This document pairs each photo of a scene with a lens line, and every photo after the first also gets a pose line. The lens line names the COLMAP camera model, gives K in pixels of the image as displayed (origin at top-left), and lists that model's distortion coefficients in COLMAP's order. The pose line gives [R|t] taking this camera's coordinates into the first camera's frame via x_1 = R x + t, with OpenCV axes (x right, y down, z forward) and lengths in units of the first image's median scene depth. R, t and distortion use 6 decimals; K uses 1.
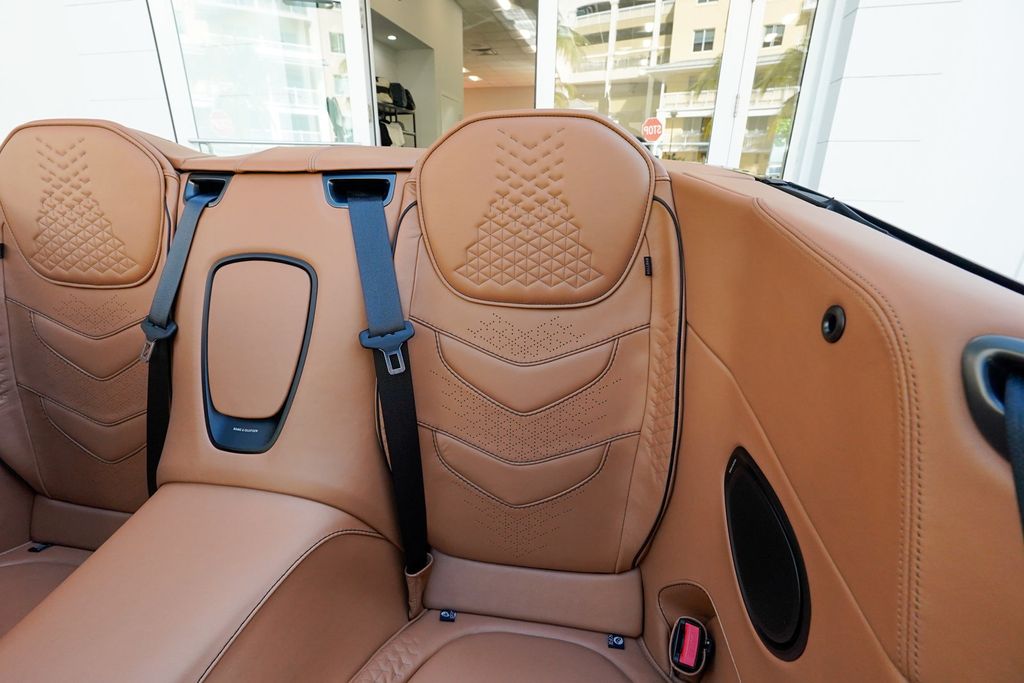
lens RADIAL K [[468.4, 0, 504.6], [0, 468.4, 346.3], [0, 0, 1]] dist [-0.016008, 0.008371]
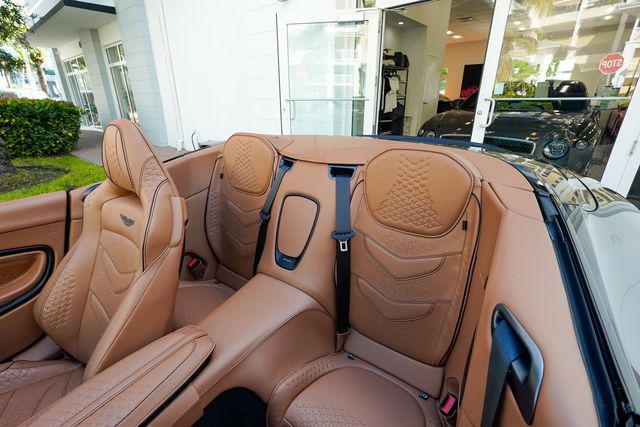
lens RADIAL K [[292.8, 0, 315.6], [0, 292.8, 216.0], [0, 0, 1]] dist [-0.016008, 0.008371]
pose [[0.894172, 0.155398, -0.419891, 0.230805], [-0.143799, 0.987825, 0.059360, -0.176736], [0.424003, 0.007302, 0.905631, -0.406698]]
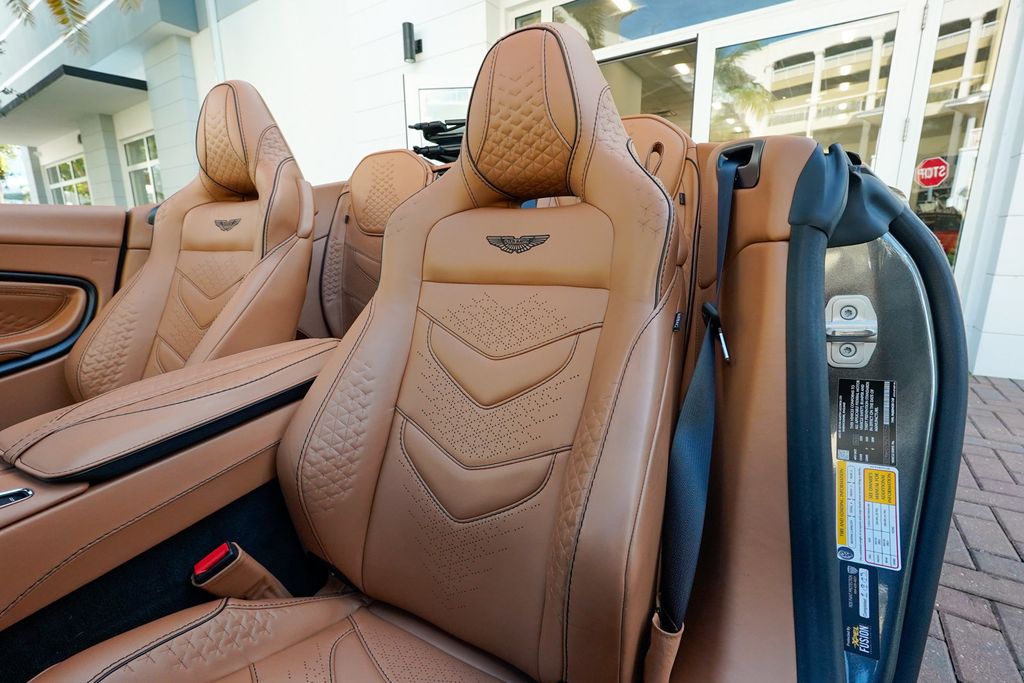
lens RADIAL K [[468.4, 0, 505.5], [0, 468.4, 342.9], [0, 0, 1]] dist [-0.016008, 0.008371]
pose [[0.936862, 0.058230, -0.344818, 0.291652], [-0.100810, 0.989151, -0.106857, 0.524010], [0.334855, 0.134871, 0.932567, -0.626165]]
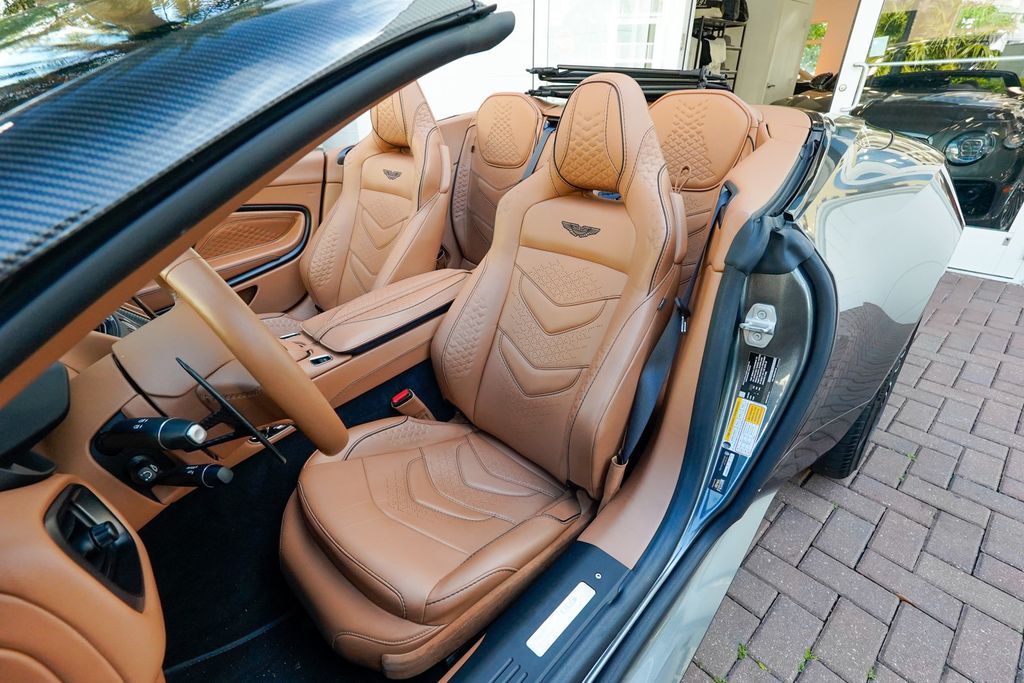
lens RADIAL K [[468.4, 0, 507.1], [0, 468.4, 341.1], [0, 0, 1]] dist [-0.016008, 0.008371]
pose [[0.820381, 0.256020, -0.511301, 0.640674], [-0.179802, 0.964311, 0.194362, 0.290985], [0.542814, -0.067518, 0.837135, -1.150072]]
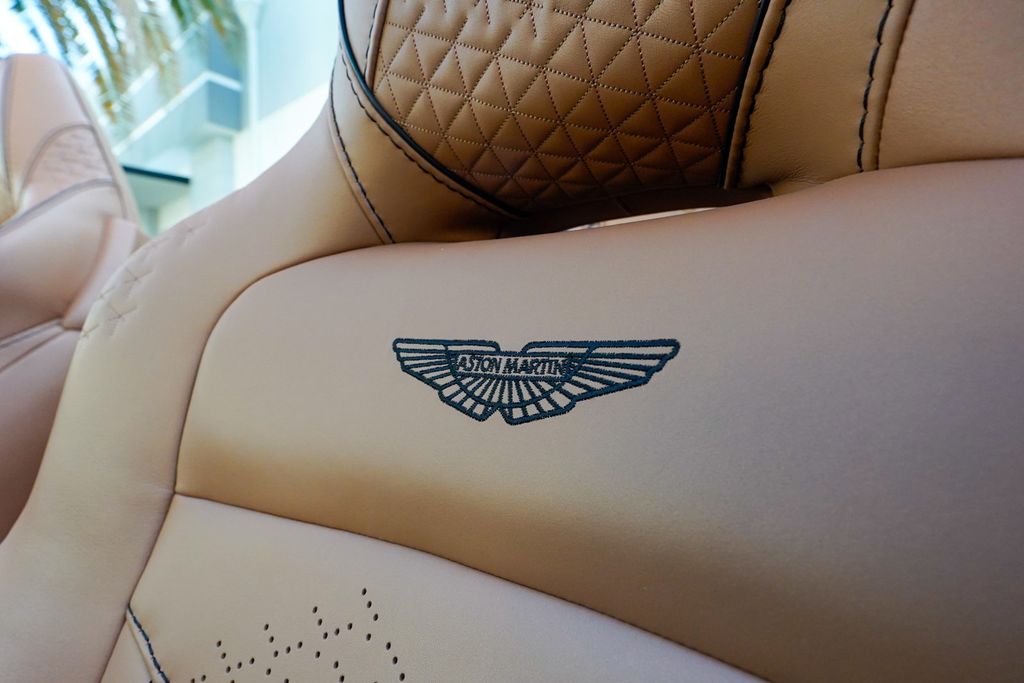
lens RADIAL K [[468.4, 0, 508.2], [0, 468.4, 337.9], [0, 0, 1]] dist [-0.016008, 0.008371]
pose [[0.917151, -0.001353, -0.398538, 0.034559], [-0.123767, 0.949584, -0.288050, 0.240425], [0.378835, 0.313511, 0.870744, 0.118518]]
